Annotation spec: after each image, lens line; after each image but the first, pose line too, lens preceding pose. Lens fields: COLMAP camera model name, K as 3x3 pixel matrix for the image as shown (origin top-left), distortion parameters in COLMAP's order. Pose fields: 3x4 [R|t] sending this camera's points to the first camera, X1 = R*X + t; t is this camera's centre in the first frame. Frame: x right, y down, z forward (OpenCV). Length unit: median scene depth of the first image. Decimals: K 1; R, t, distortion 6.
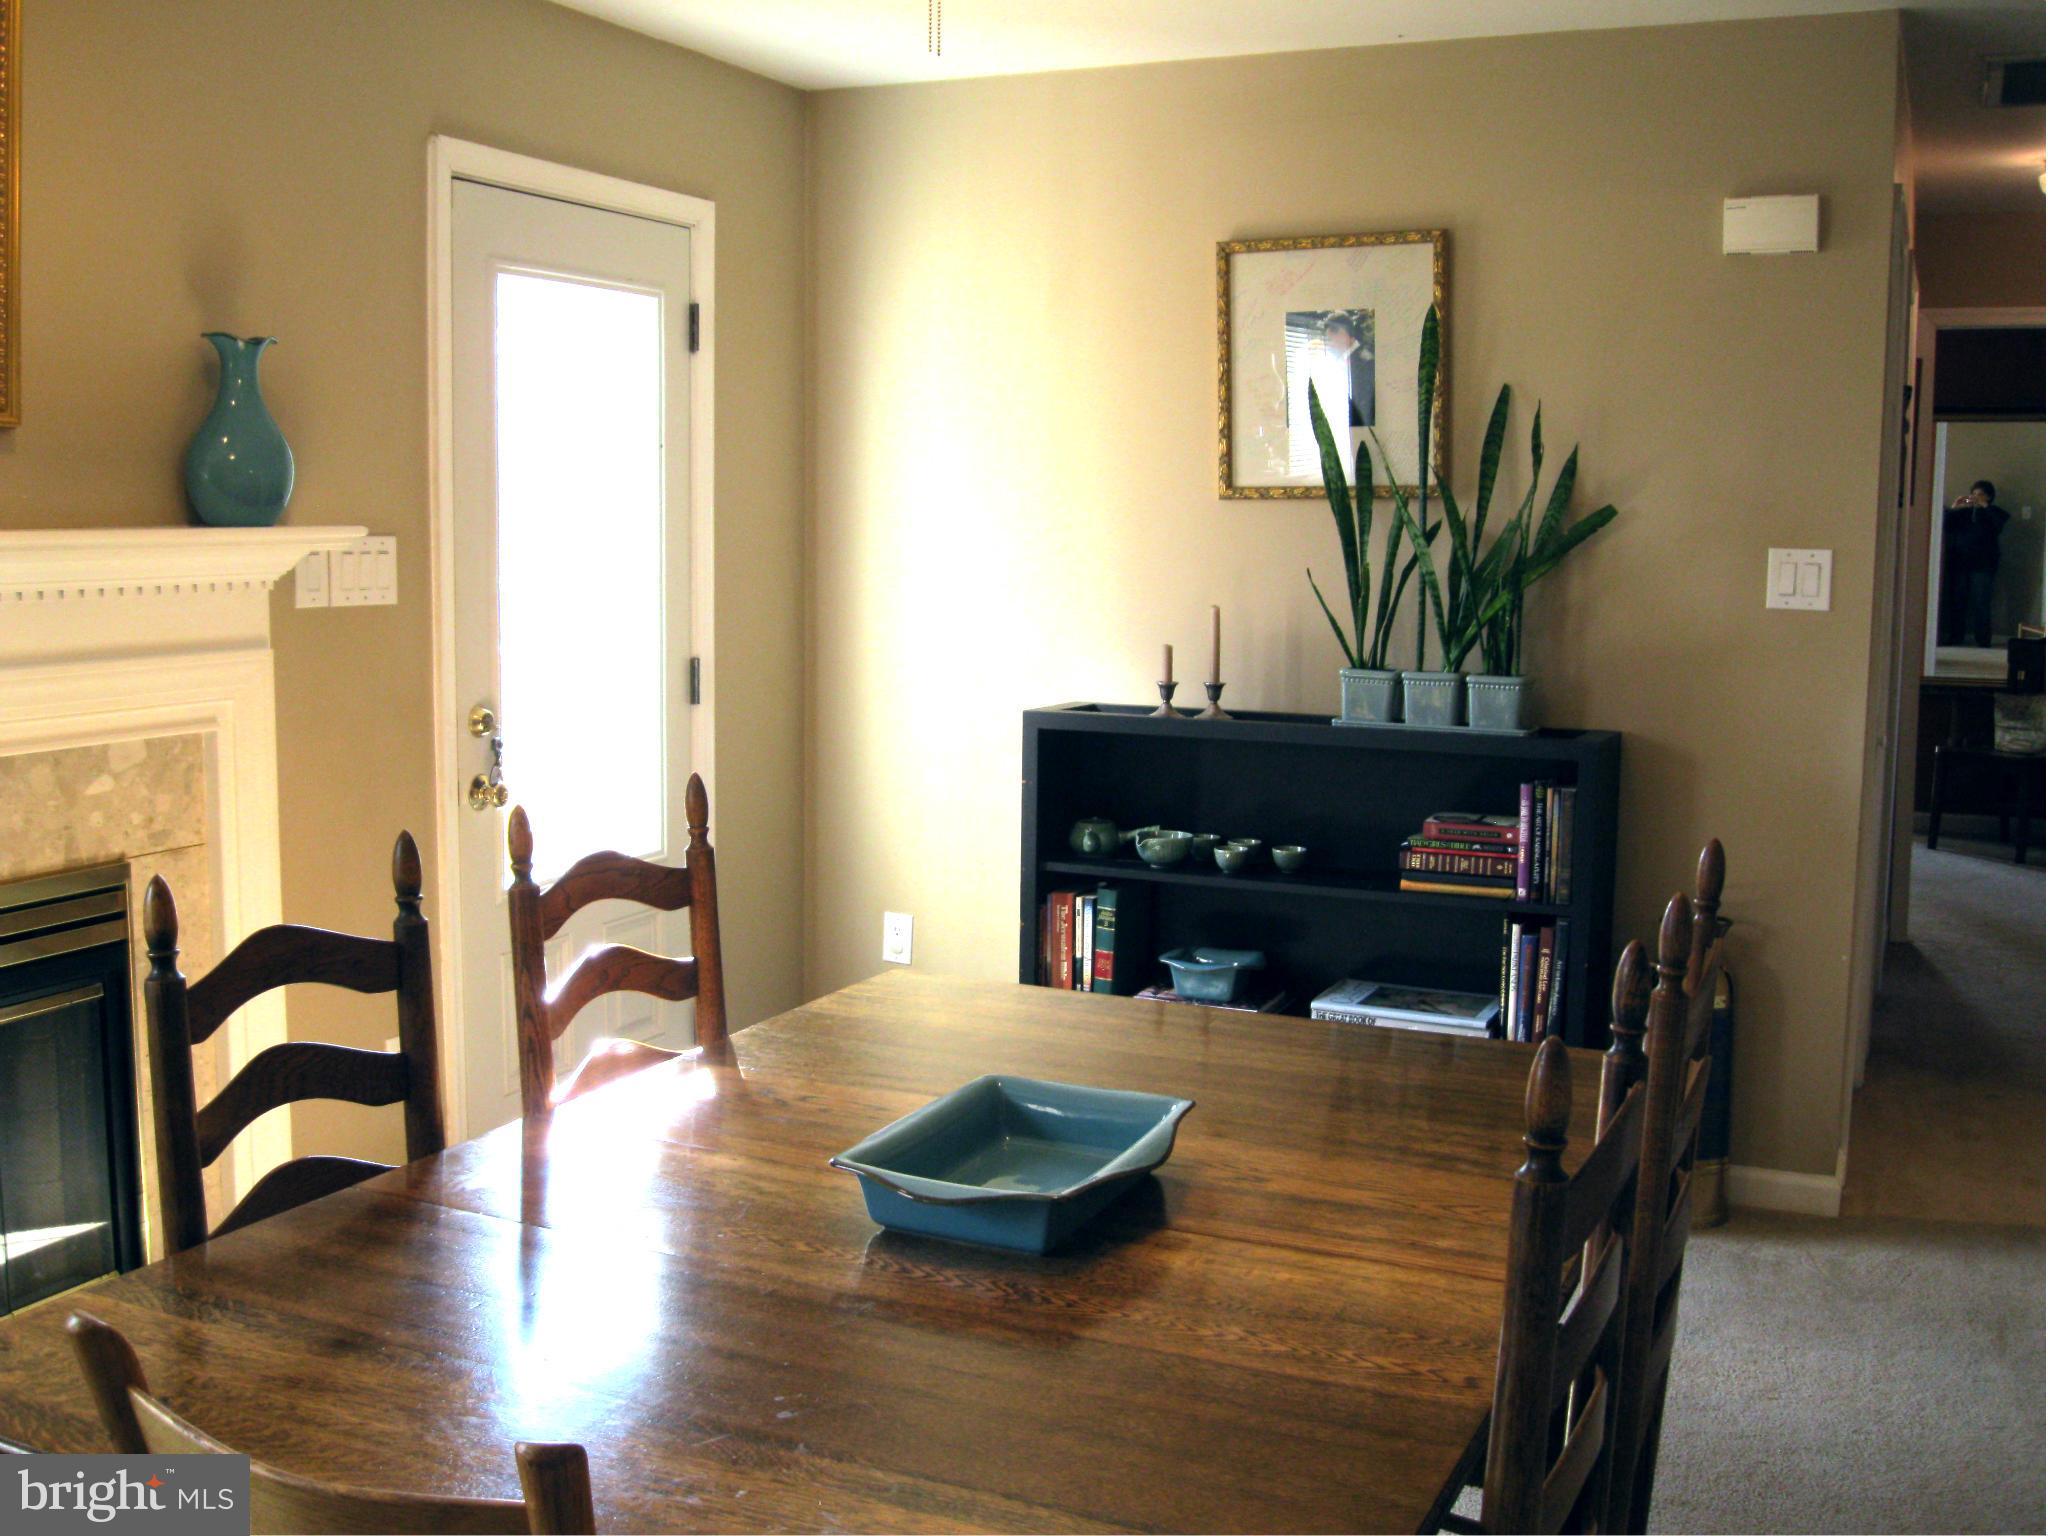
lens RADIAL K [[2123.2, 0, 1024.0], [0, 2123.2, 768.0], [0, 0, 1]] dist [-0.106328, 0.019599]
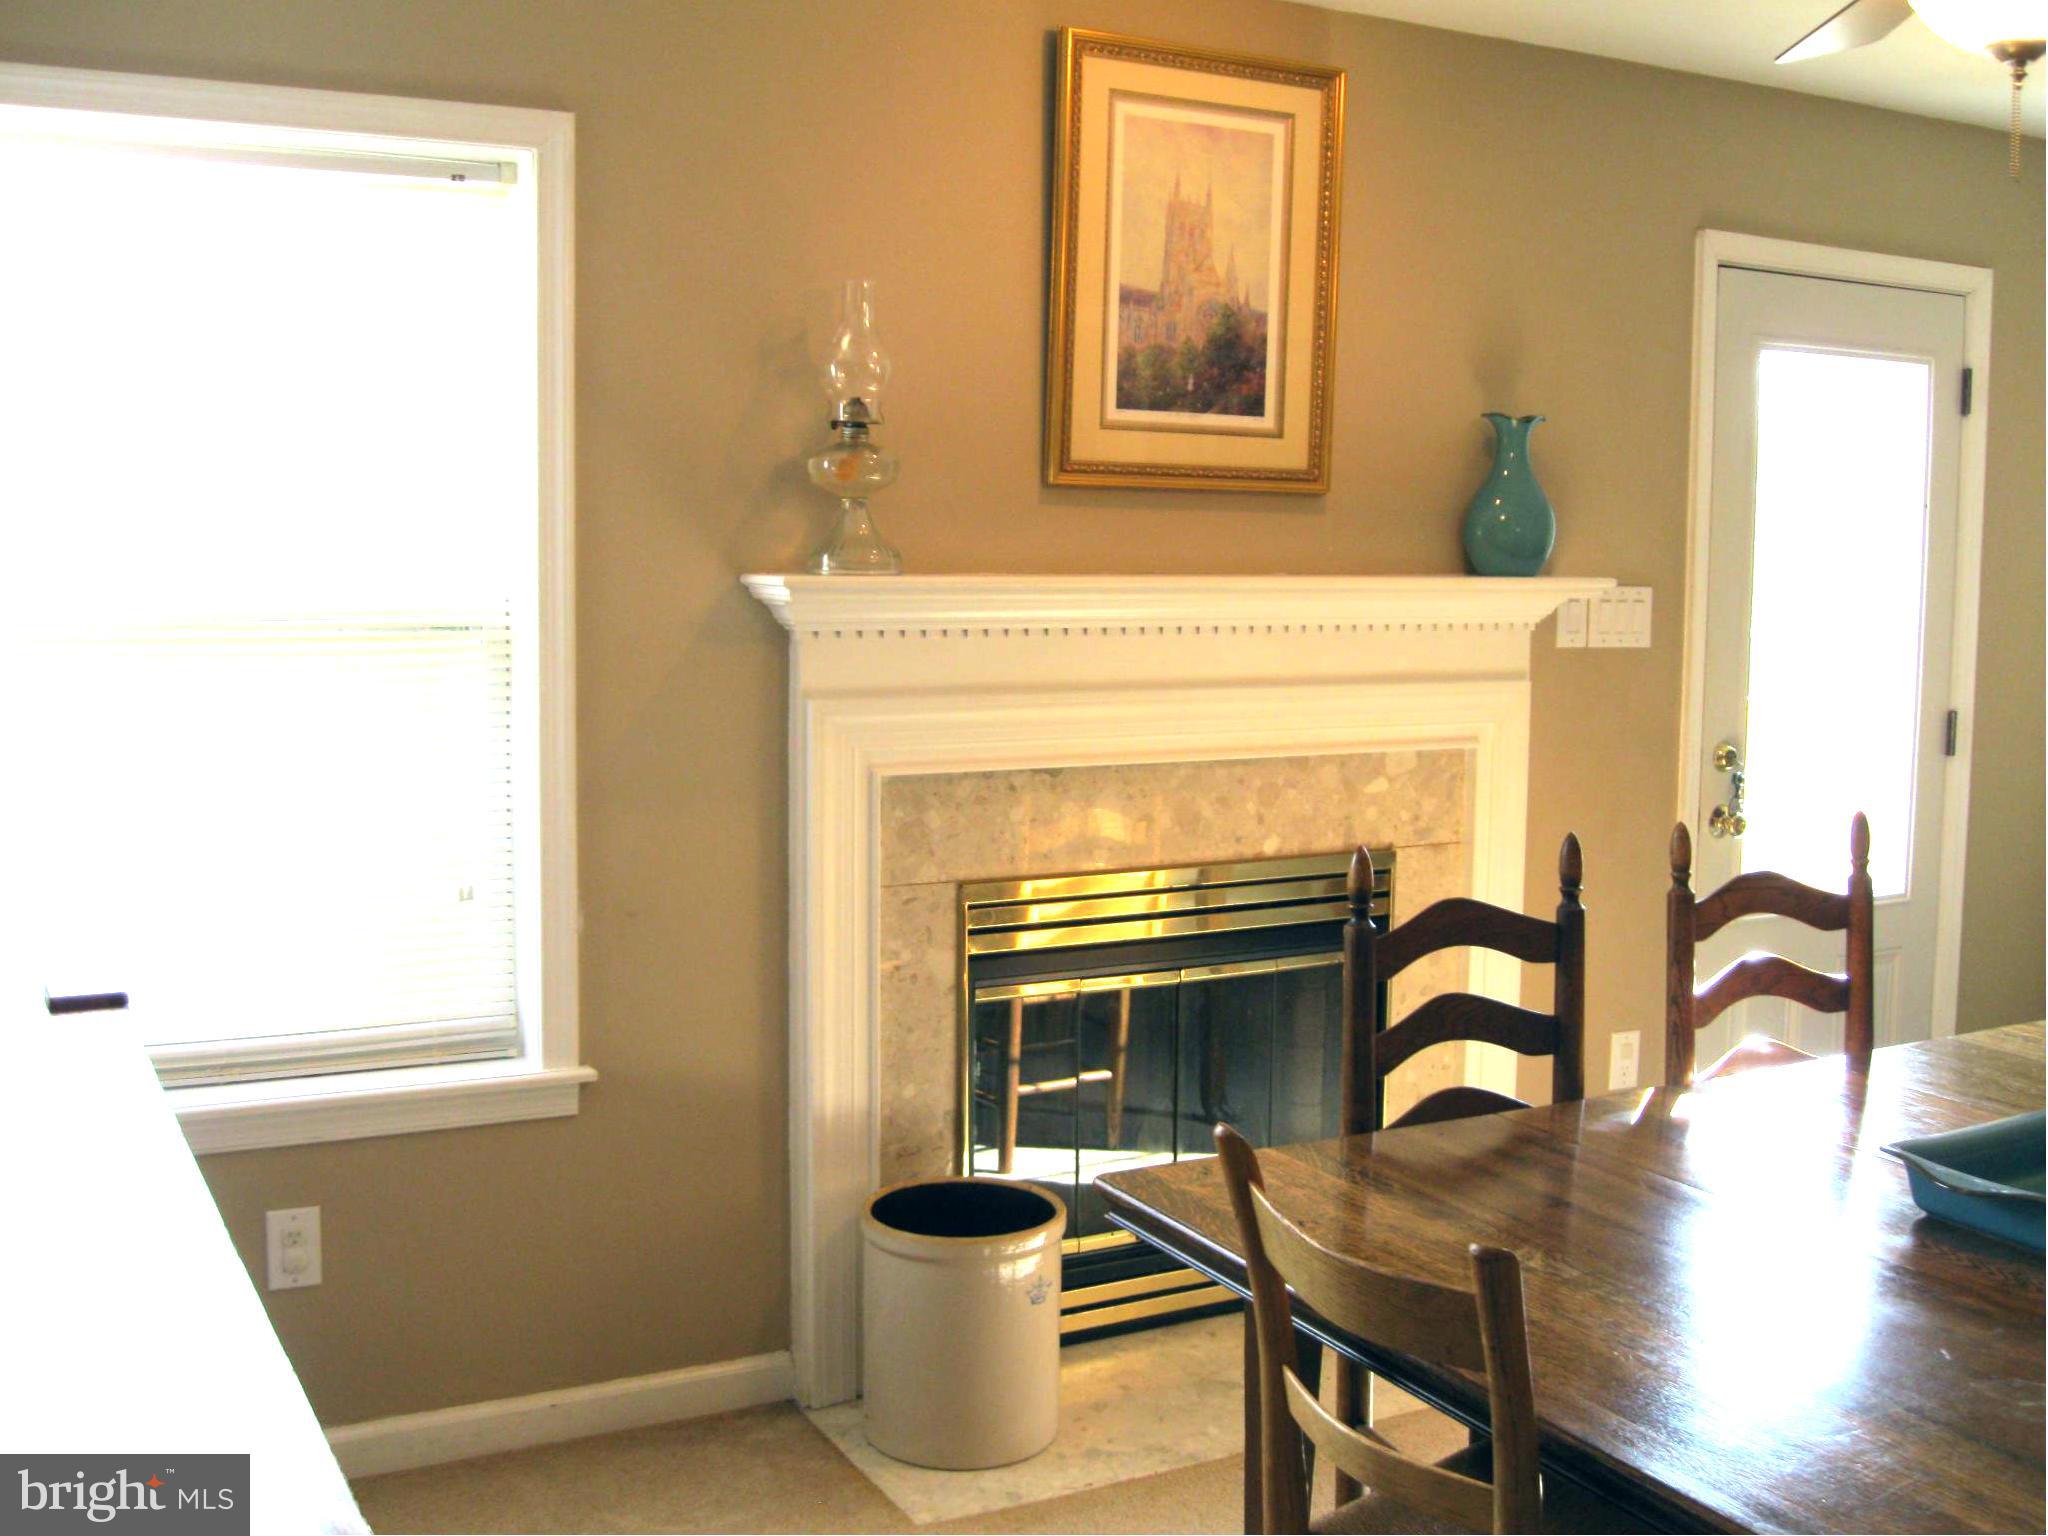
lens RADIAL K [[2123.2, 0, 1024.0], [0, 2123.2, 768.0], [0, 0, 1]] dist [-0.106328, 0.019599]
pose [[0.803284, 0.063489, -0.592203, 0.119837], [-0.075490, 0.997136, 0.004505, 0.007794], [0.590793, 0.041087, 0.805777, -0.118090]]
